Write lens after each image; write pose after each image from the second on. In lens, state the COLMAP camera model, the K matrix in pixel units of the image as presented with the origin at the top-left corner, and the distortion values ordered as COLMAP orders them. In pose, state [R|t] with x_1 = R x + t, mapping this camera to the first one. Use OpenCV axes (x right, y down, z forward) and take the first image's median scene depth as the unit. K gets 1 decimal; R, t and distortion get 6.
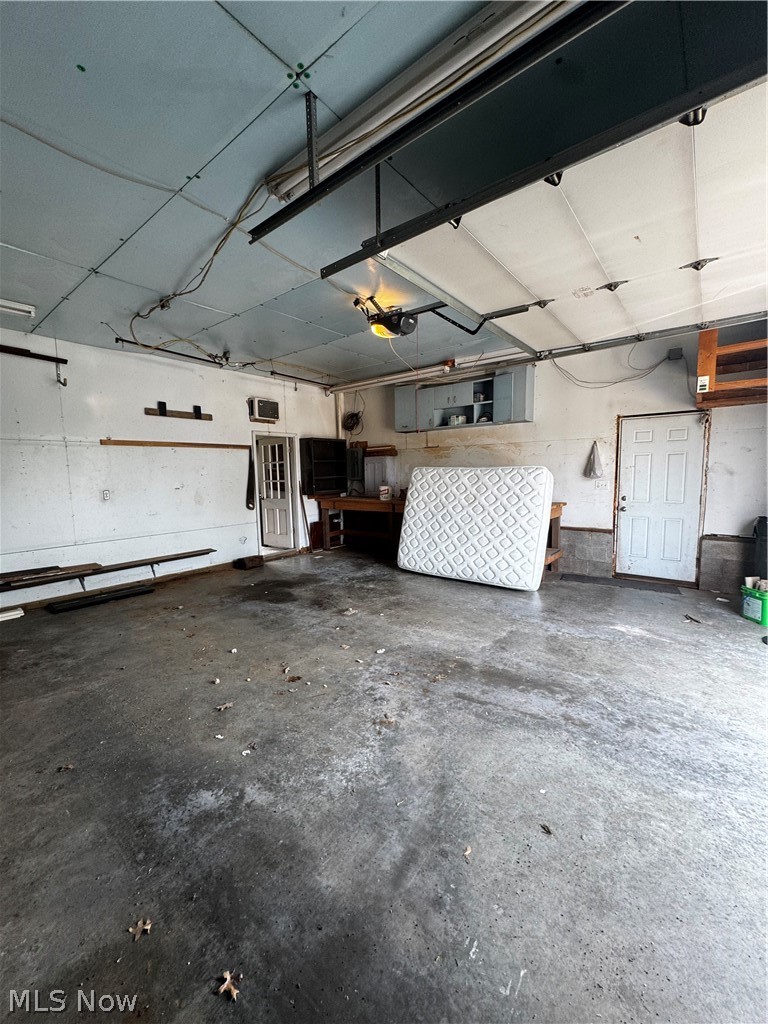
lens RADIAL K [[413.0, 0, 382.7], [0, 413.0, 512.9], [0, 0, 1]] dist [0.008476, -0.001689]
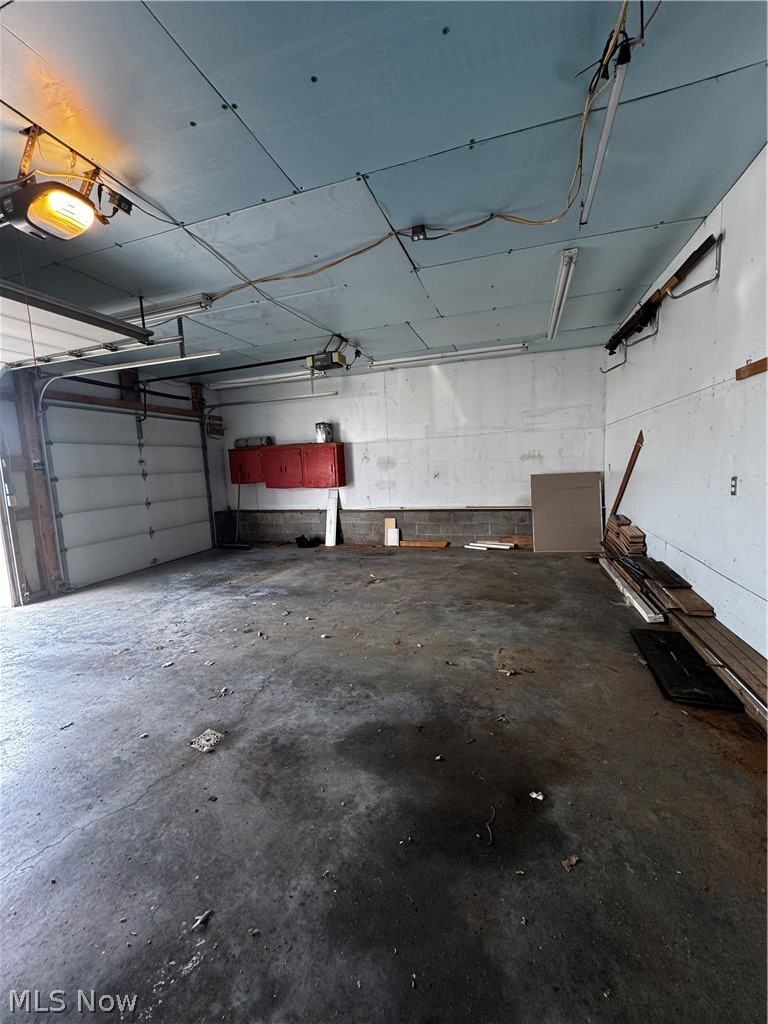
lens RADIAL K [[413.0, 0, 383.9], [0, 413.0, 509.2], [0, 0, 1]] dist [0.008476, -0.001689]
pose [[-0.935974, 0.102319, -0.336874, -0.208483], [0.030587, 0.976853, 0.211716, -0.220063], [0.350739, 0.187856, -0.917438, 2.218508]]
